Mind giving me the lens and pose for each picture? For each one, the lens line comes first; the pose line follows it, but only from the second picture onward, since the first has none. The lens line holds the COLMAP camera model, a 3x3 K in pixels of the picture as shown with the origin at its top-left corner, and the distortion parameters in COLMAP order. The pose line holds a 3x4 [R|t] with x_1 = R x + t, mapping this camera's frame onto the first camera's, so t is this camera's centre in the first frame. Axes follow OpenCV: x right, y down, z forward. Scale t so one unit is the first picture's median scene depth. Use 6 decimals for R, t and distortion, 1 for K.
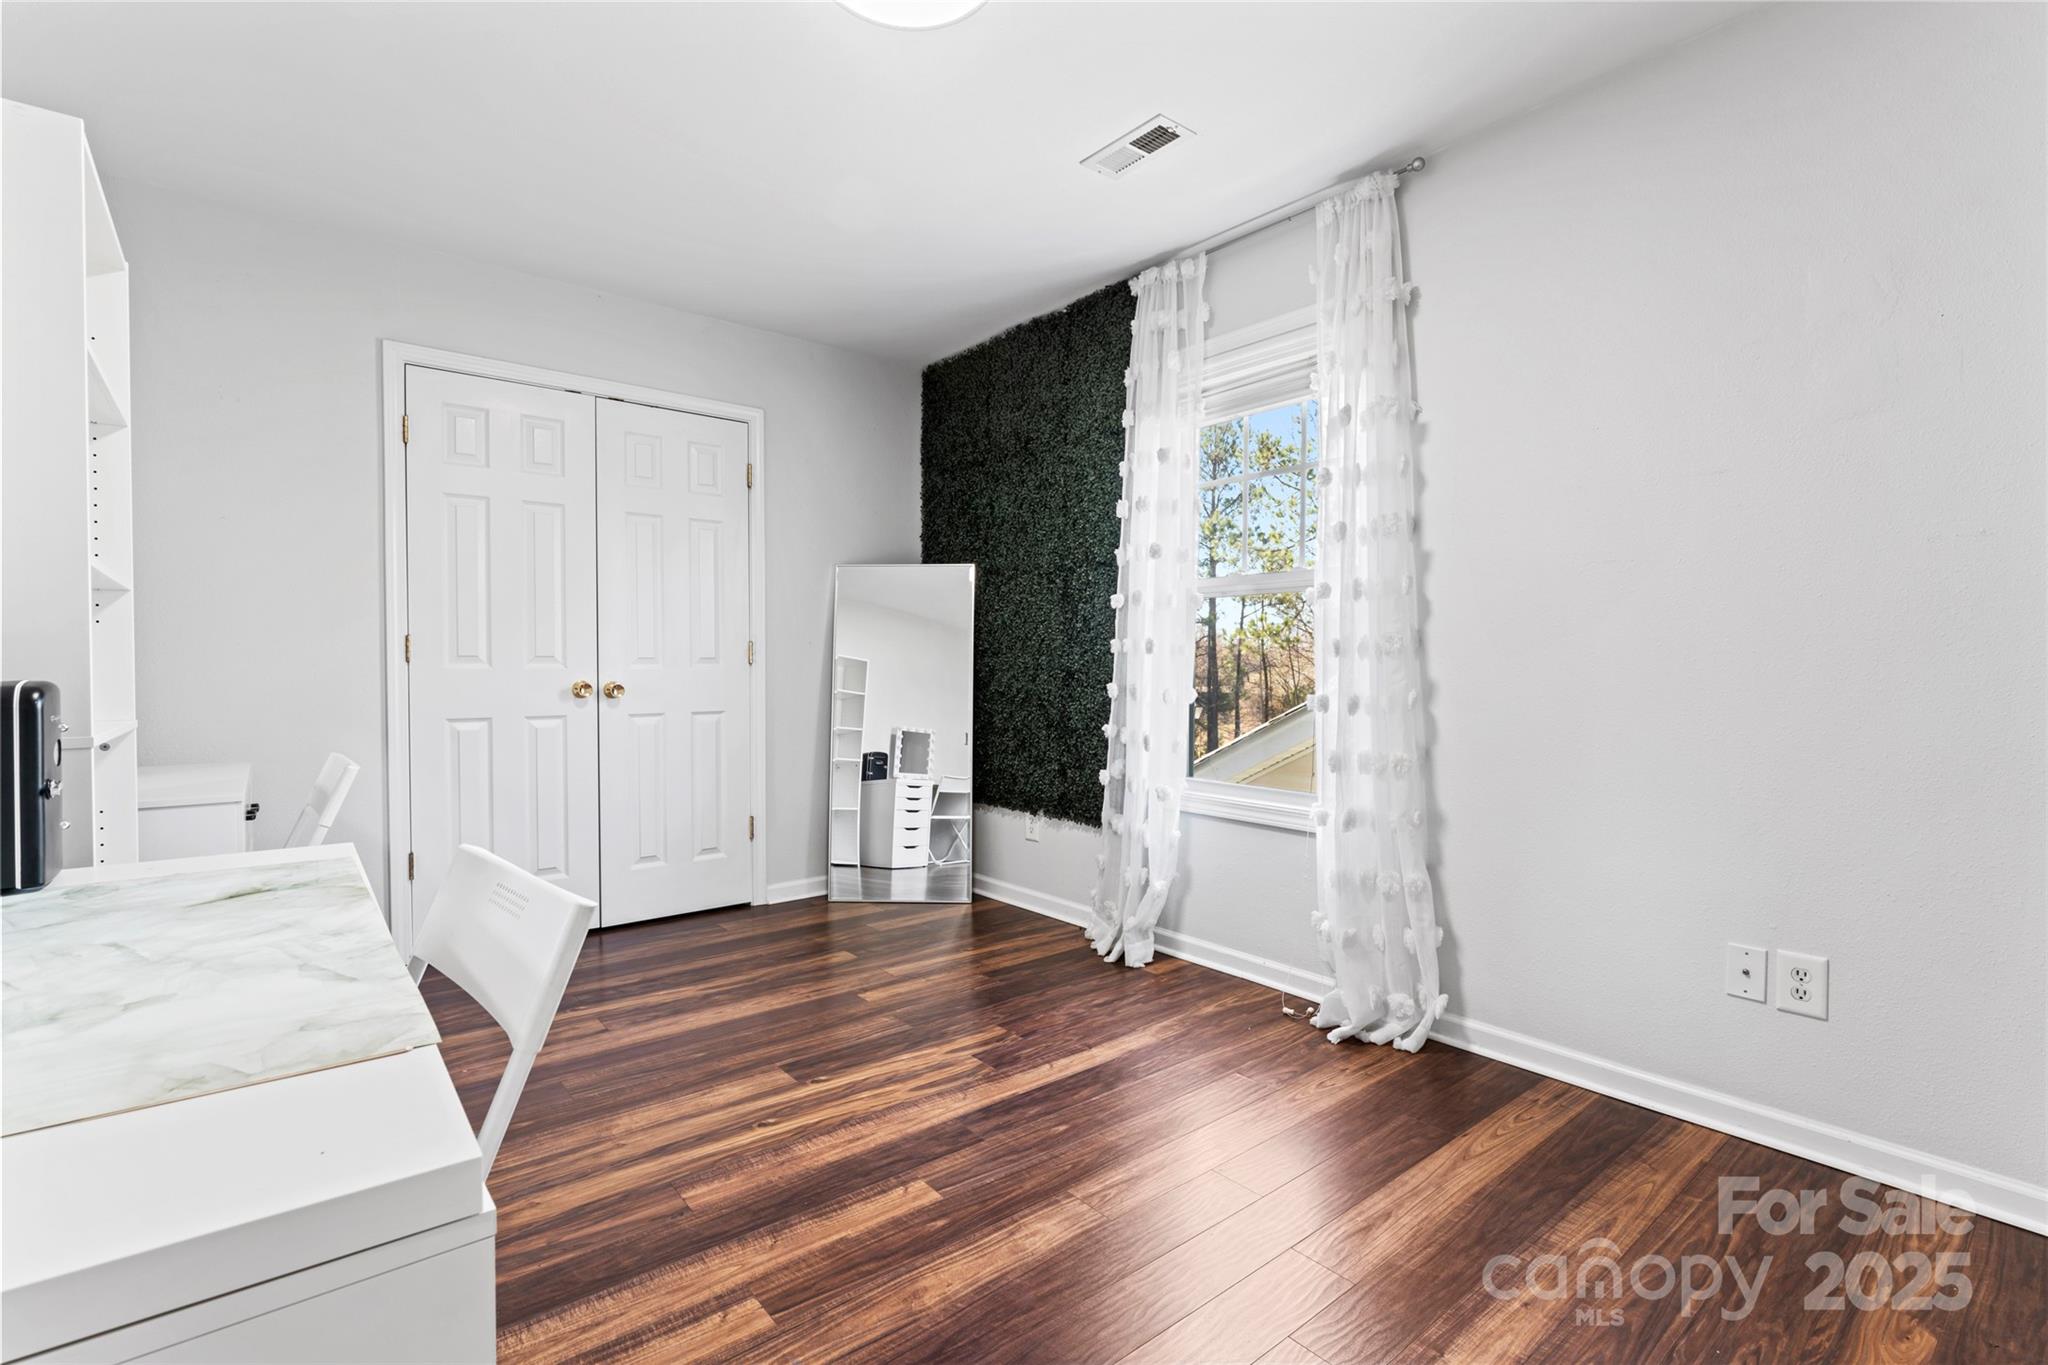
lens RADIAL K [[931.9, 0, 1007.5], [0, 931.9, 677.5], [0, 0, 1]] dist [-0.005843, 0.000882]
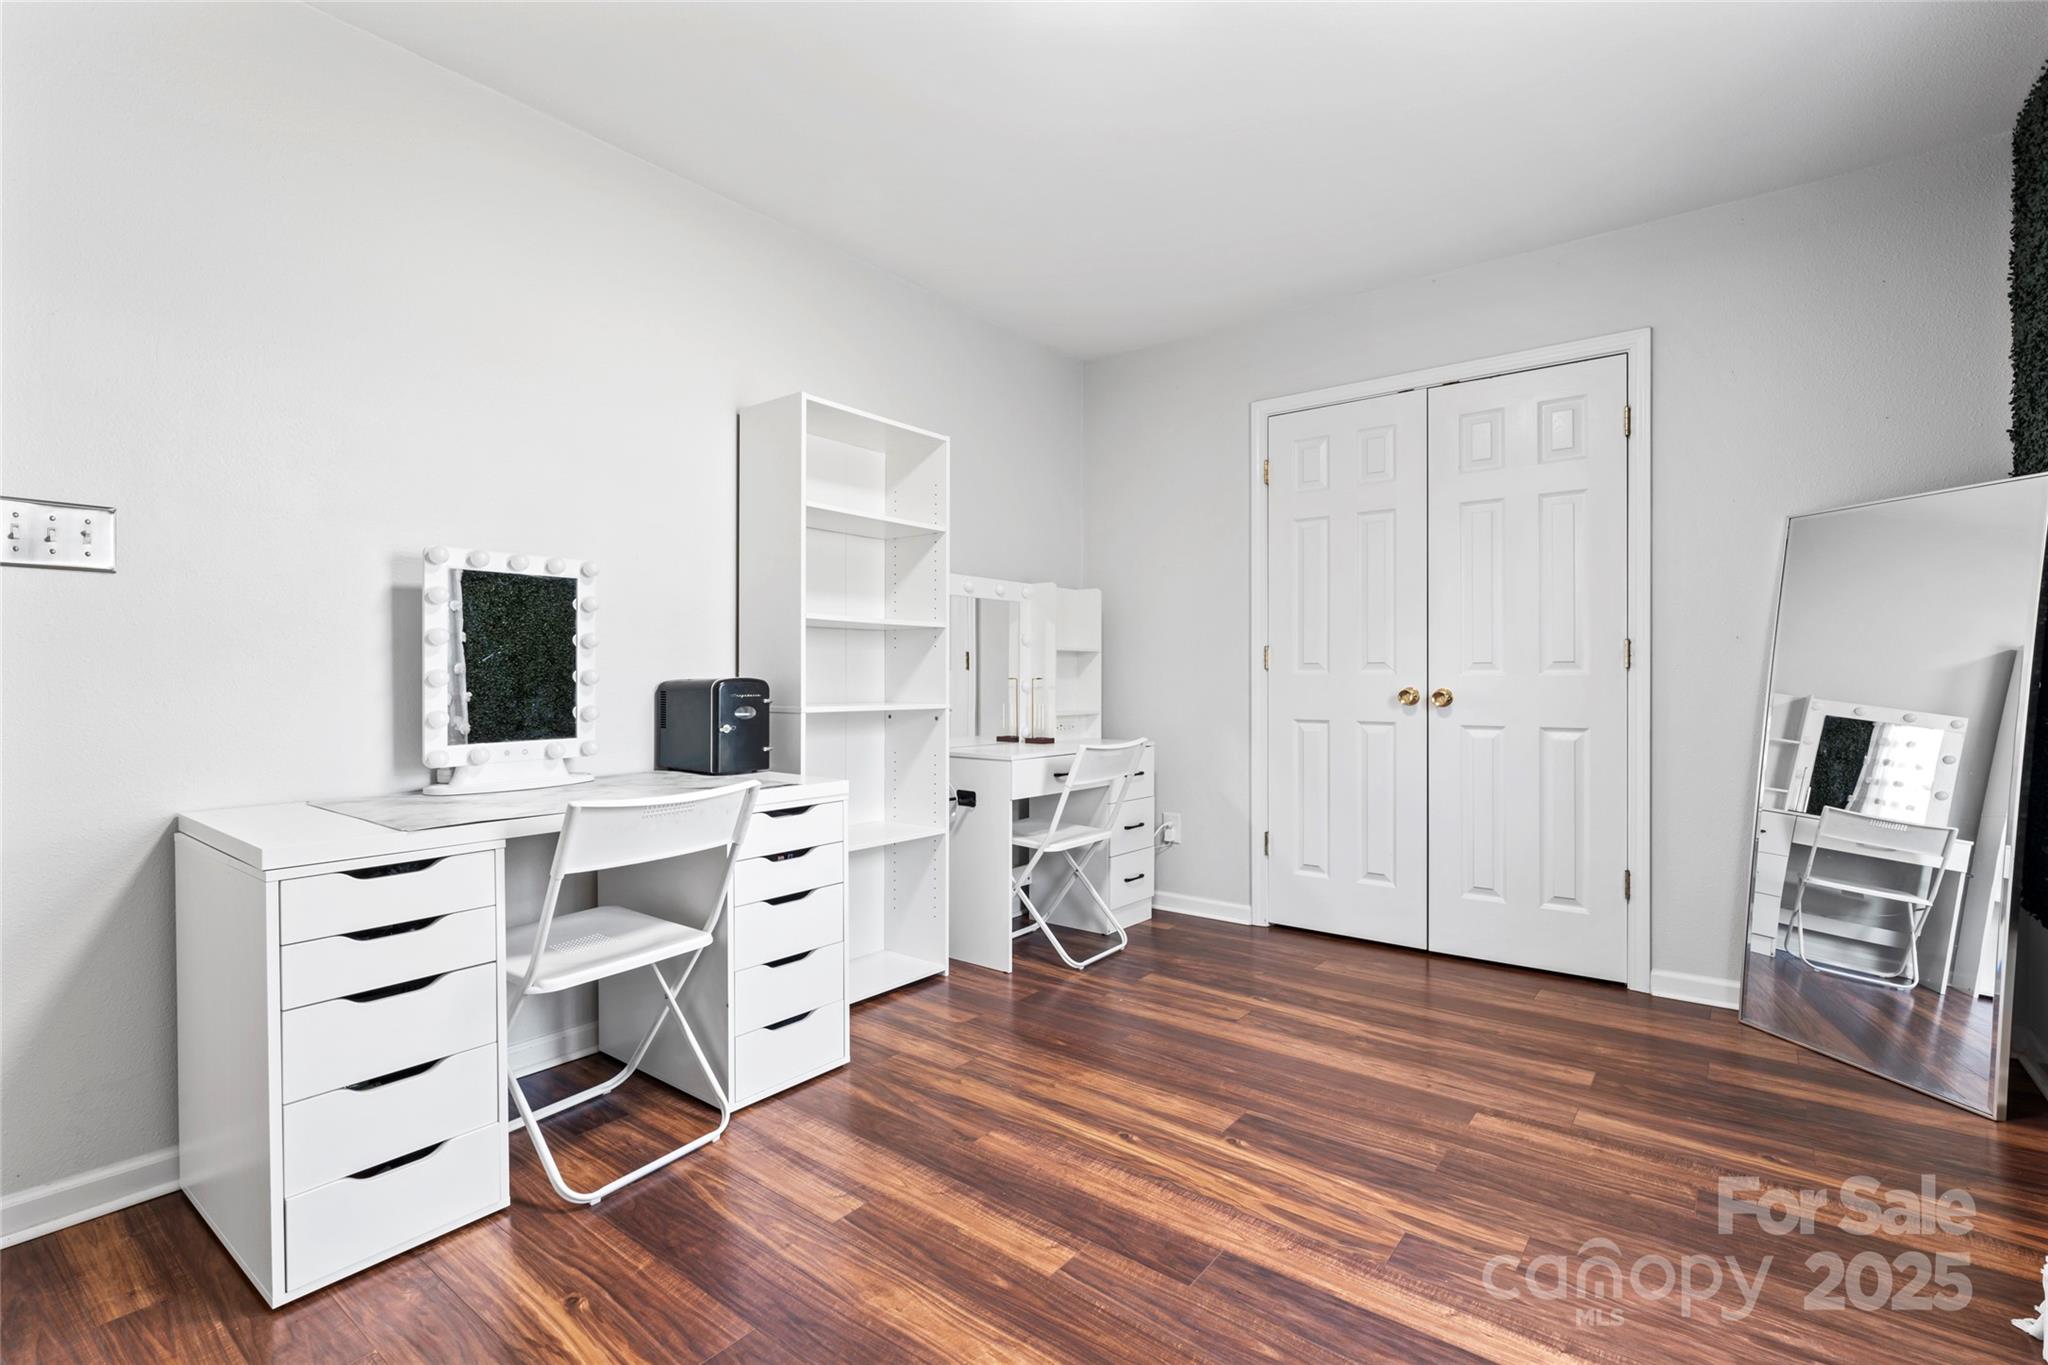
lens RADIAL K [[931.9, 0, 1018.2], [0, 931.9, 678.1], [0, 0, 1]] dist [-0.005843, 0.000882]
pose [[0.227632, 0.002108, -0.973745, 0.573016], [-0.011749, 0.999931, -0.000582, -0.001136], [0.973676, 0.011573, 0.227641, 0.567457]]
